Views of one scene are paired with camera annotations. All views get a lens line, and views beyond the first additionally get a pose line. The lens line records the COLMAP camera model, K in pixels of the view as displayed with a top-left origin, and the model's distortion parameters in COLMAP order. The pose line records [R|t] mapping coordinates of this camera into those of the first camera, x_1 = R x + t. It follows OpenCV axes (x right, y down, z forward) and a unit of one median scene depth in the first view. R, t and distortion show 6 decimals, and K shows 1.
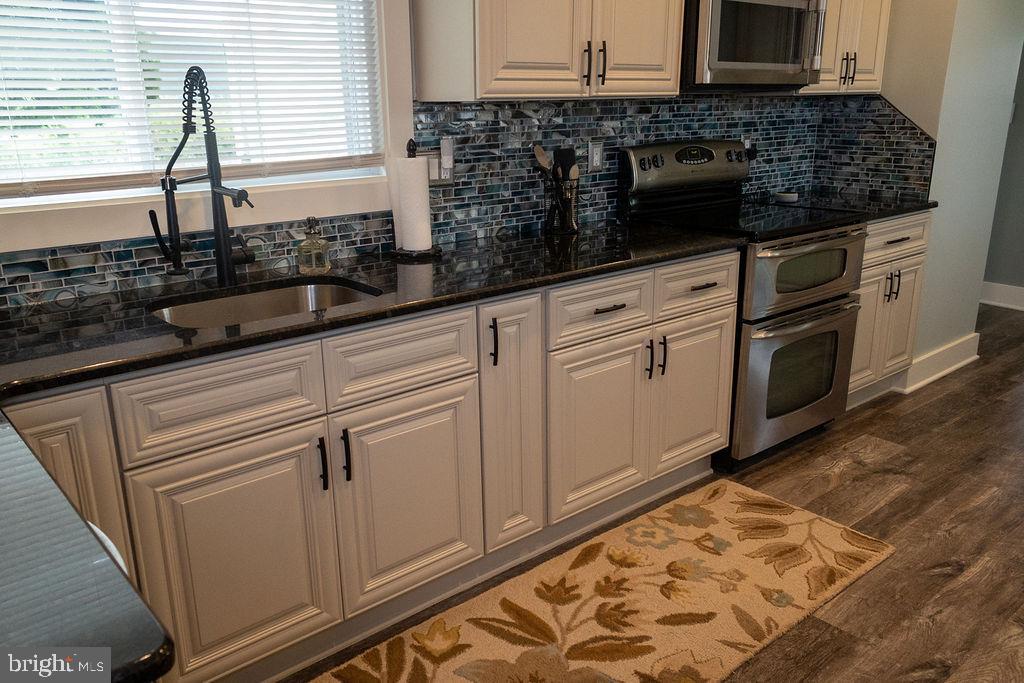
lens RADIAL K [[823.3, 0, 510.5], [0, 823.3, 340.8], [0, 0, 1]] dist [0.033872, -0.030348]
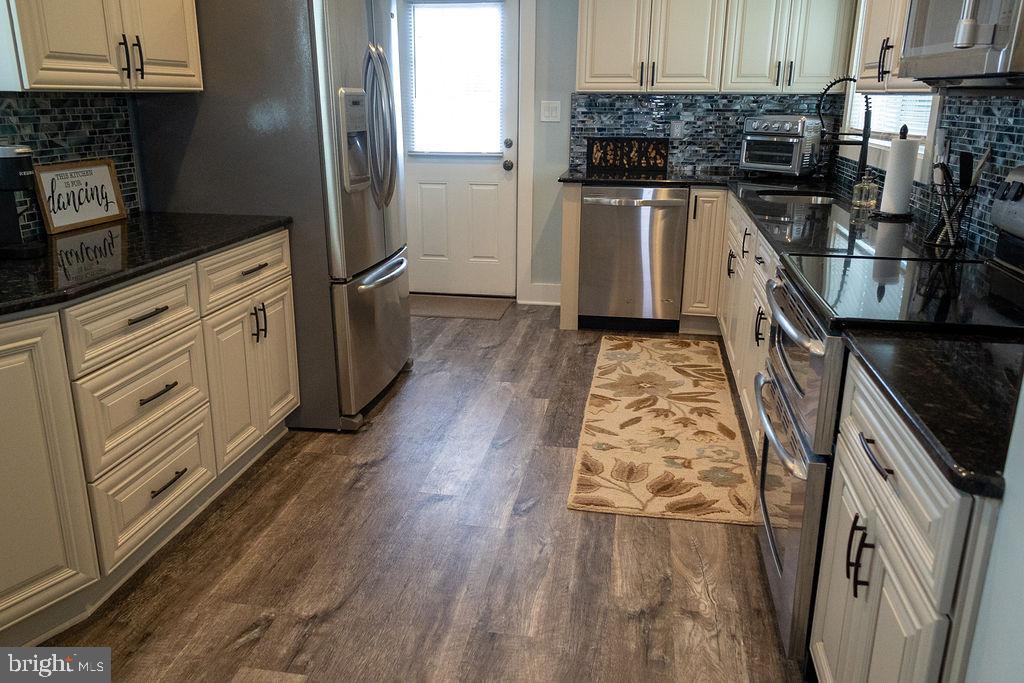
lens RADIAL K [[823.3, 0, 511.7], [0, 823.3, 344.3], [0, 0, 1]] dist [0.033872, -0.030348]
pose [[-0.760780, 0.196306, -0.618610, 1.228516], [-0.184390, 0.848503, 0.496027, -0.491237], [0.622266, 0.491433, -0.609327, 1.609107]]
